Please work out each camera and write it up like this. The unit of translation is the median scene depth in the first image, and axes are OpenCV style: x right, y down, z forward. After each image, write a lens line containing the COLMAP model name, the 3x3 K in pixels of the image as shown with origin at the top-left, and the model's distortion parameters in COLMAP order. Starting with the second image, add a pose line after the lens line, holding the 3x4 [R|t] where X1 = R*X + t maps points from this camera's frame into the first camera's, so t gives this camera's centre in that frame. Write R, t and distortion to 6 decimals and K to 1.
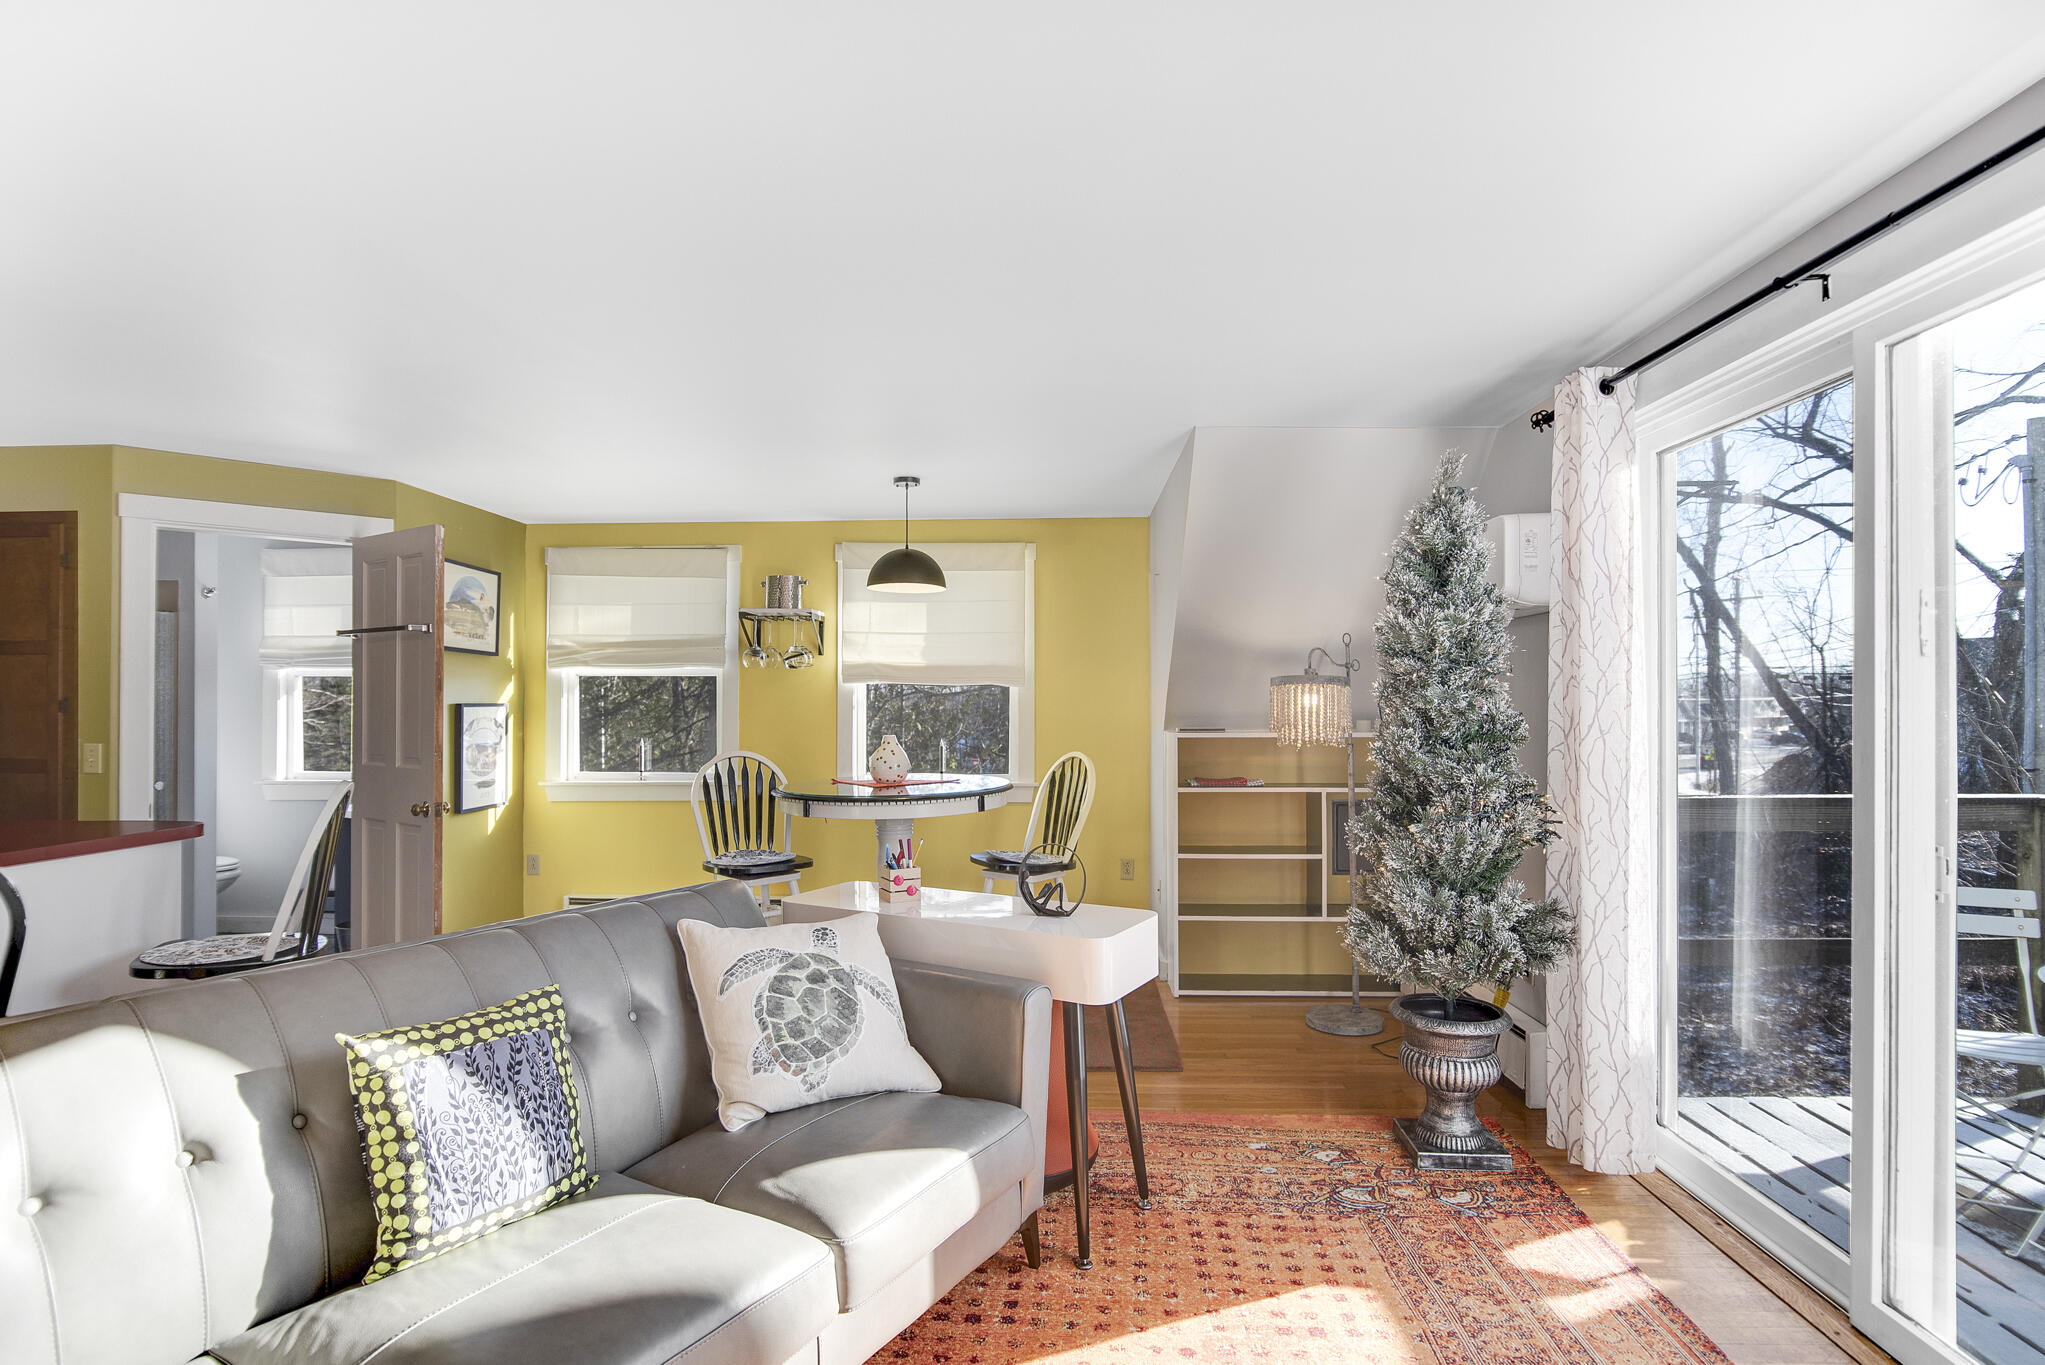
lens RADIAL K [[1008.5, 0, 1001.9], [0, 1008.5, 713.0], [0, 0, 1]] dist [-0.013024, -0.000931]
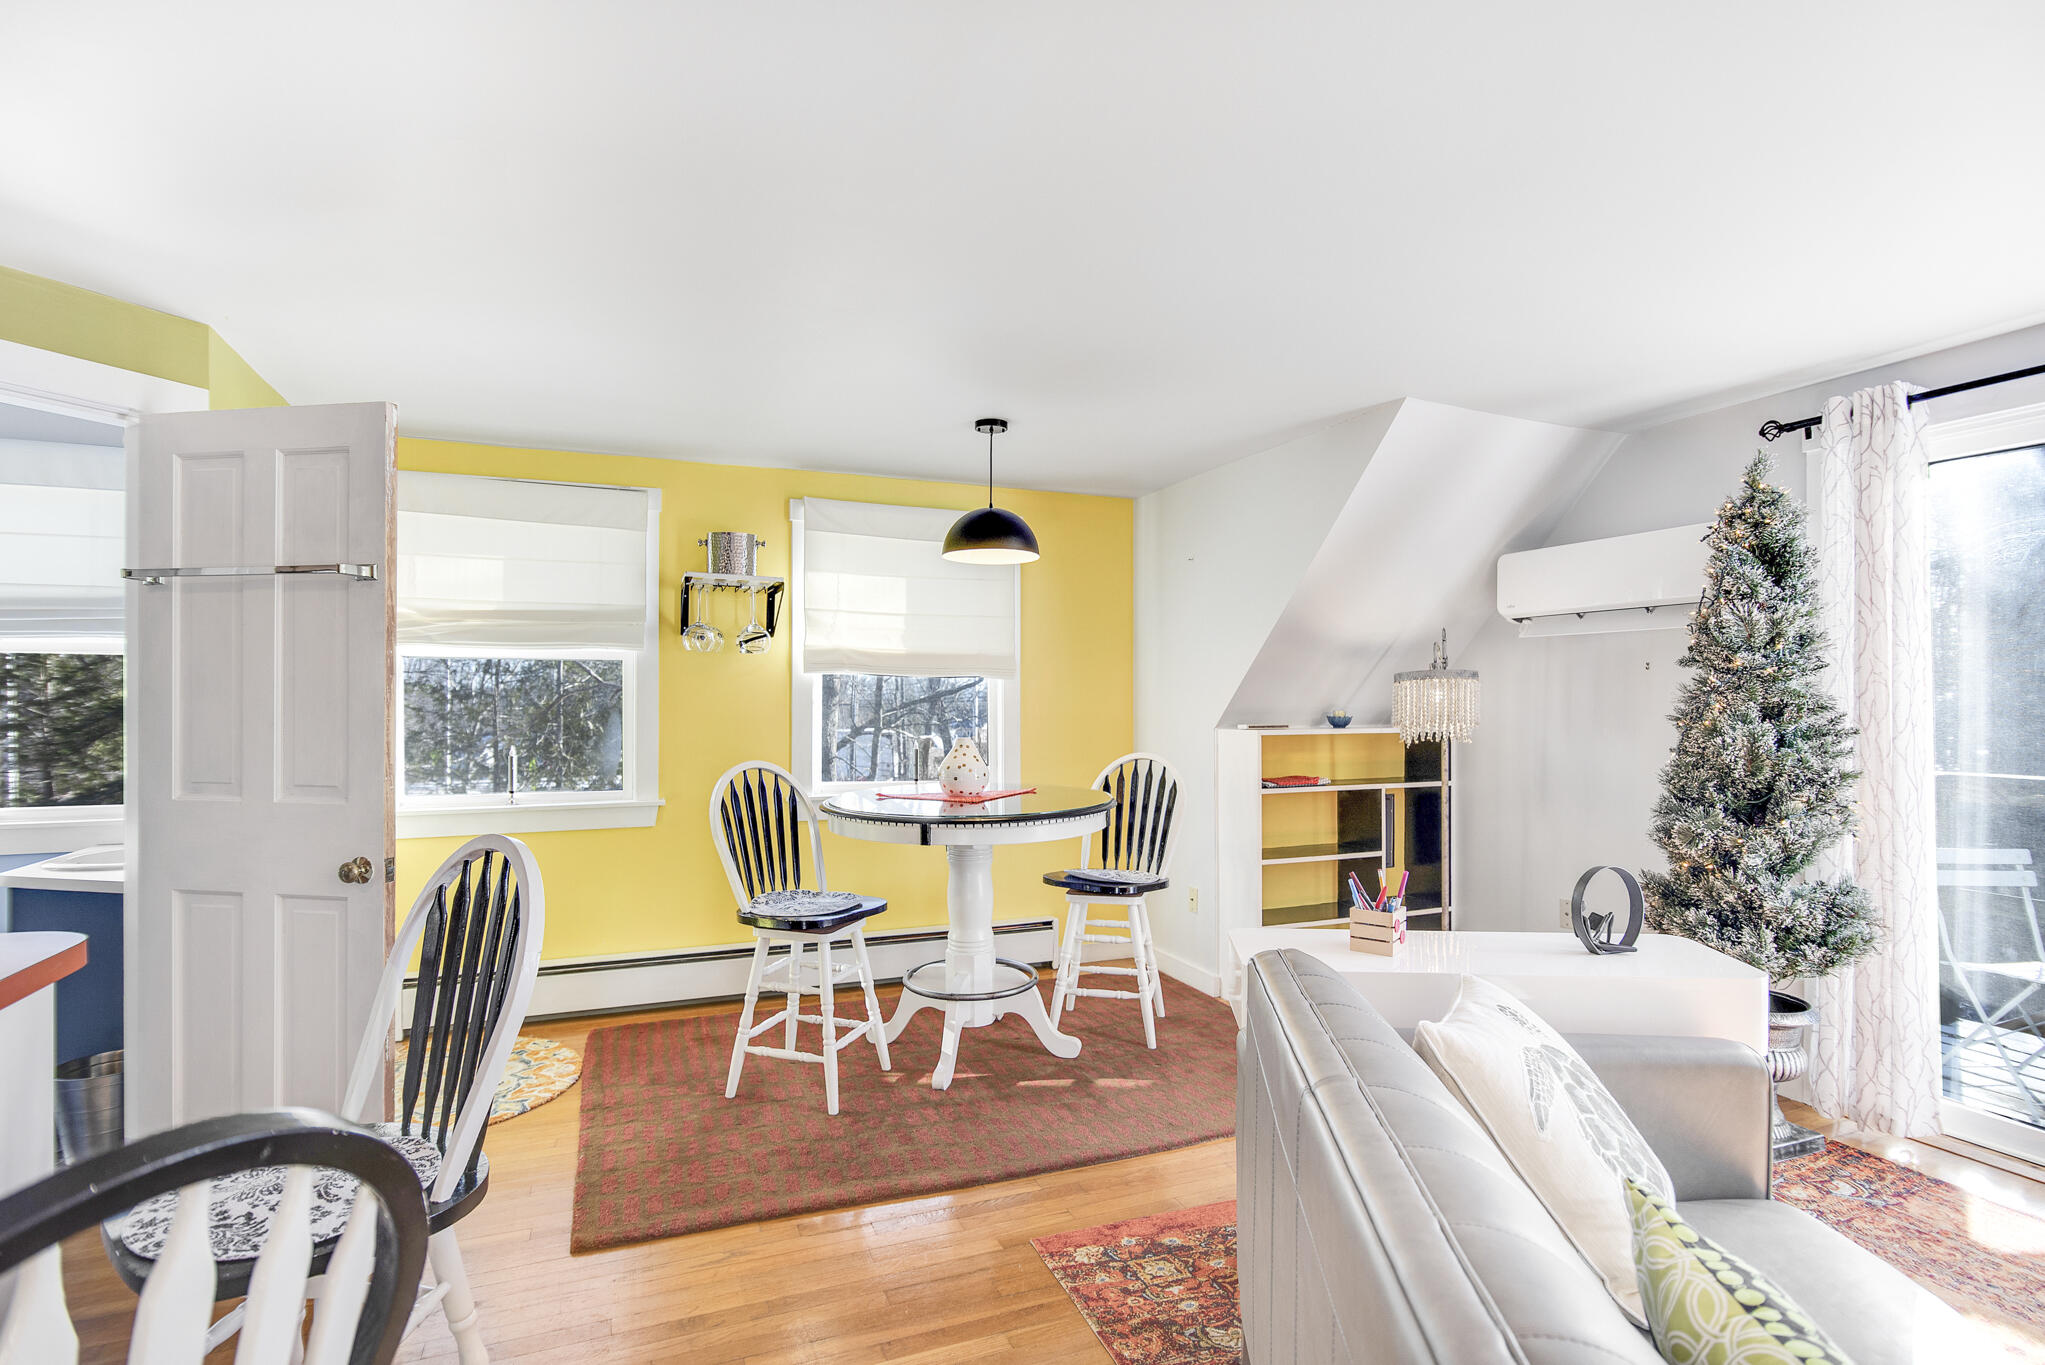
lens RADIAL K [[1008.5, 0, 1029.4], [0, 1008.5, 711.9], [0, 0, 1]] dist [-0.013024, -0.000931]
pose [[0.907527, -0.004527, 0.419970, -0.400259], [0.002792, 0.999985, 0.004747, -0.002325], [-0.419985, -0.003136, 0.907526, 0.245170]]
